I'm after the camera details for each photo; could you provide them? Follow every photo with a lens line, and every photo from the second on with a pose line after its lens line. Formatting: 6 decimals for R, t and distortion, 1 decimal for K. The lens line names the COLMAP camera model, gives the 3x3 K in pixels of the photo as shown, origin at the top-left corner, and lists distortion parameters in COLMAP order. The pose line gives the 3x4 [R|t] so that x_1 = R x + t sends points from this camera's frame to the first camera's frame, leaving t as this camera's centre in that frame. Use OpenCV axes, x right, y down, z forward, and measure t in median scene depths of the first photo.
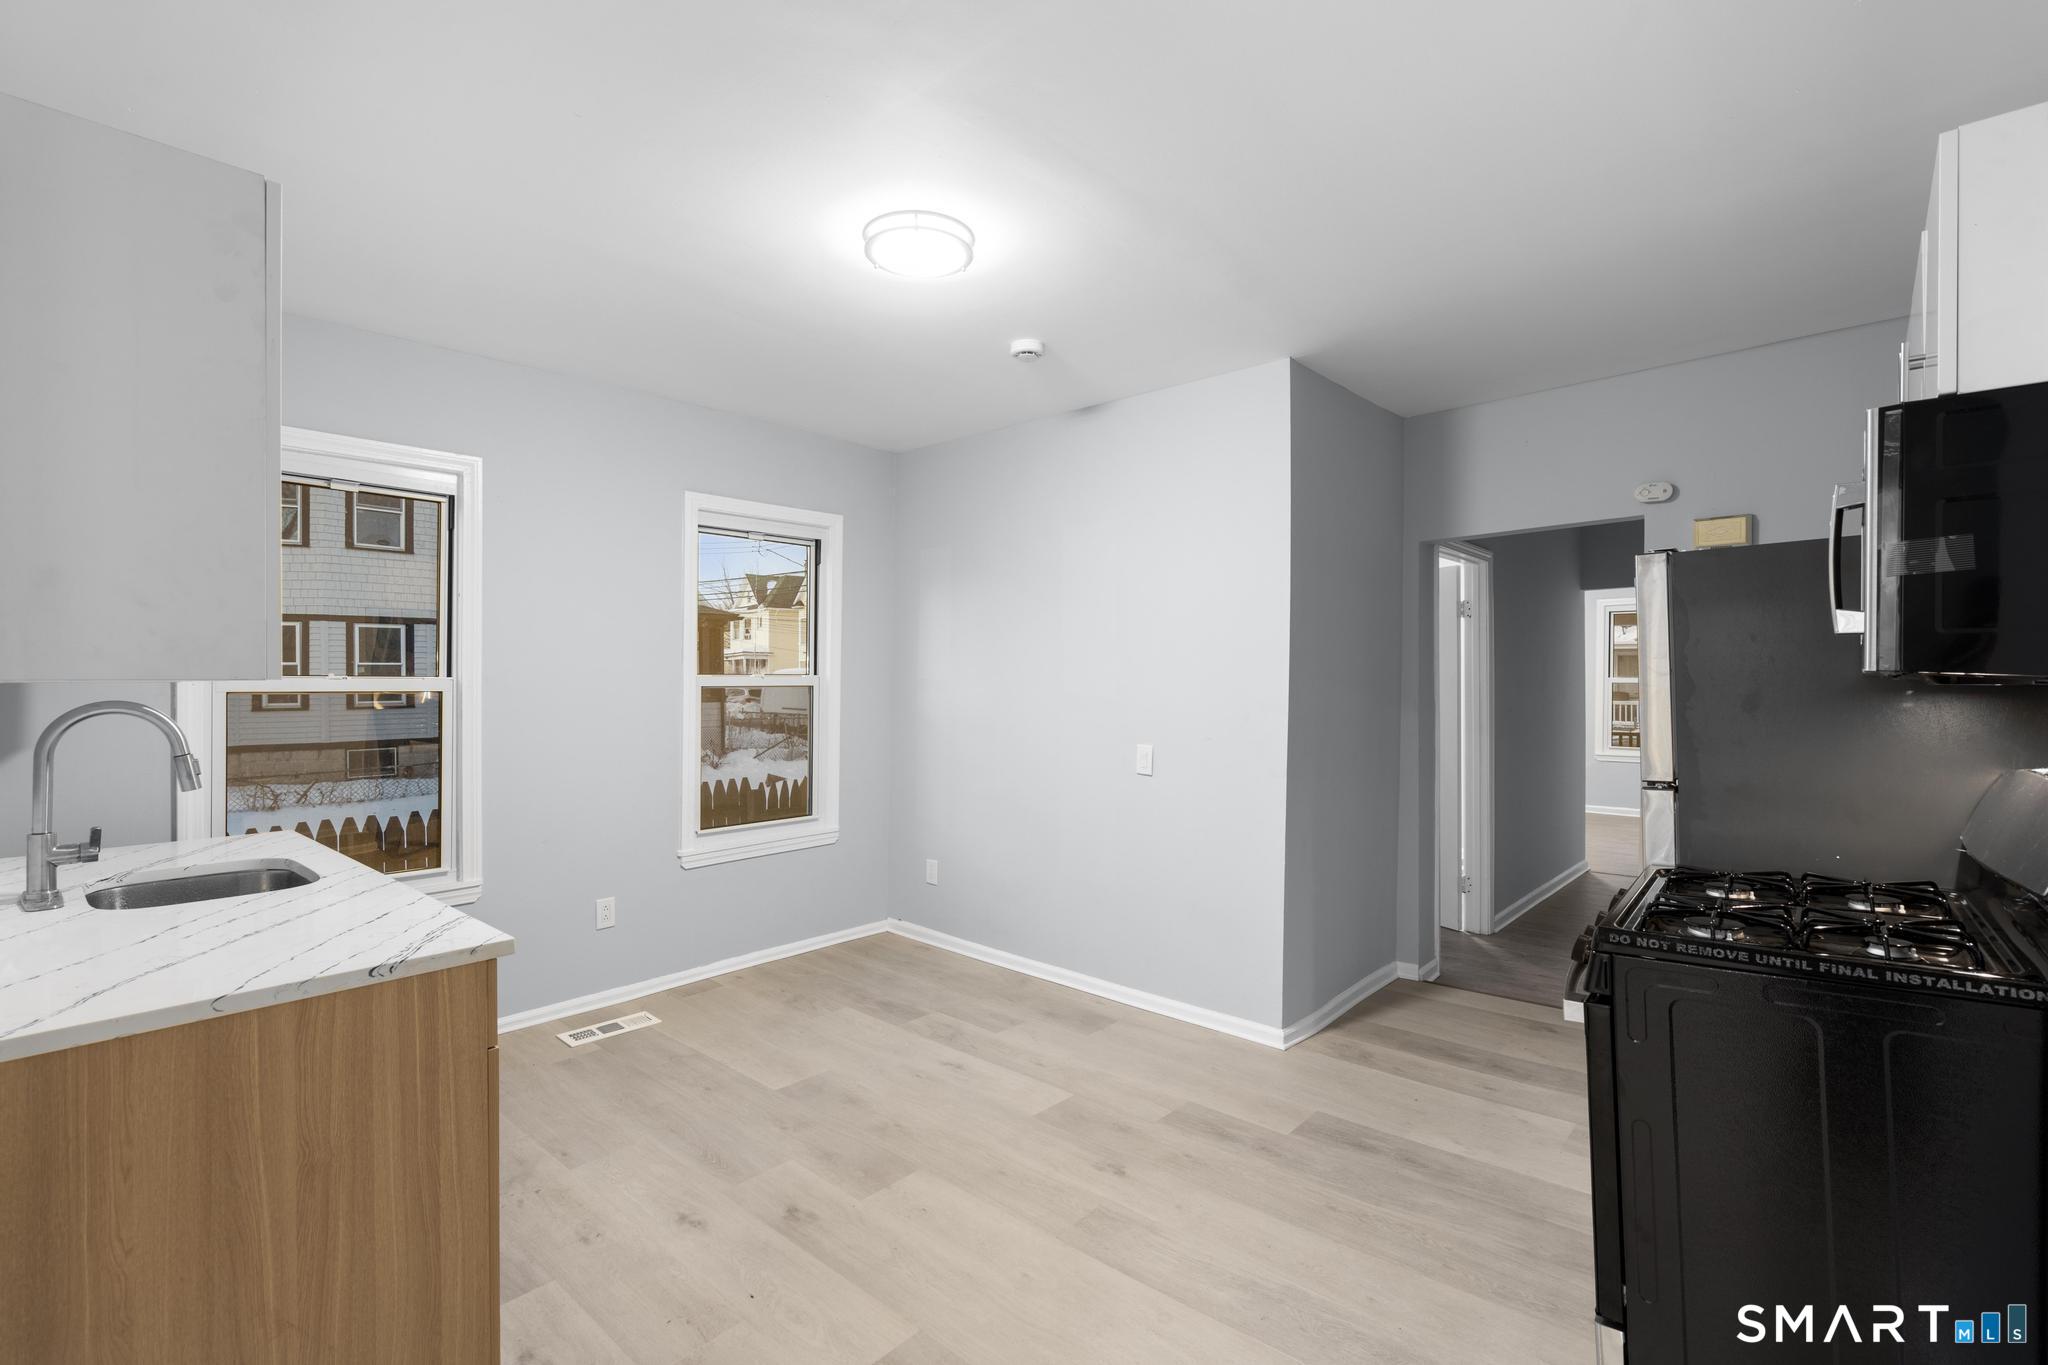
lens RADIAL K [[920.4, 0, 1019.6], [0, 920.4, 683.5], [0, 0, 1]] dist [-0.005214, 0.002869]
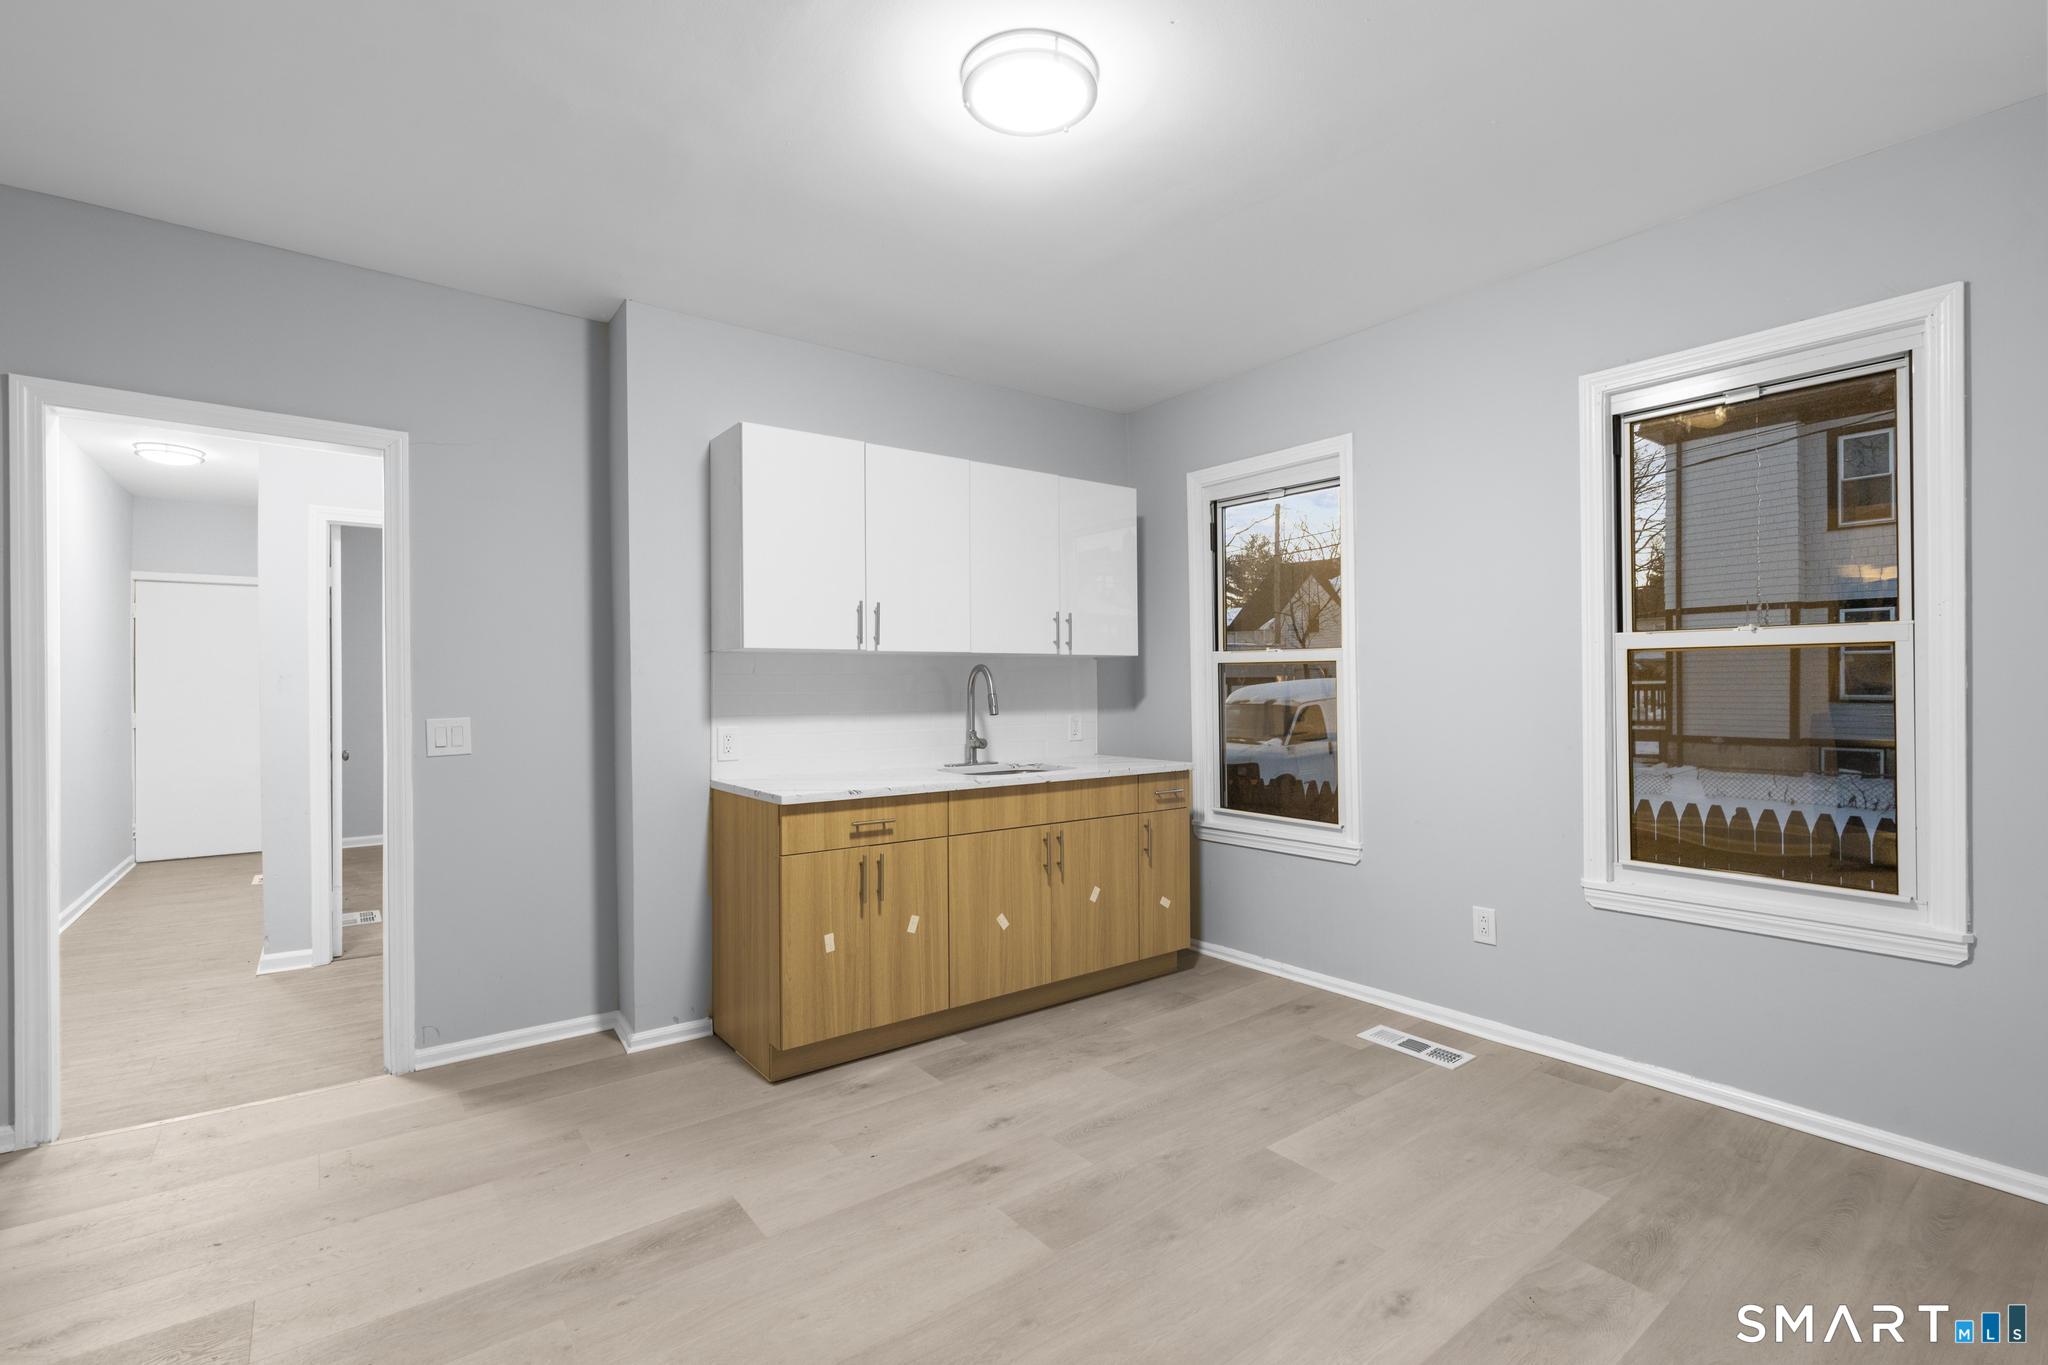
lens RADIAL K [[920.4, 0, 1023.5], [0, 920.4, 685.2], [0, 0, 1]] dist [-0.005214, 0.002869]
pose [[-0.186397, 0.004385, -0.982465, 0.516785], [0.003113, 0.999988, 0.003873, 0.032778], [0.982470, -0.002336, -0.186408, 0.871956]]
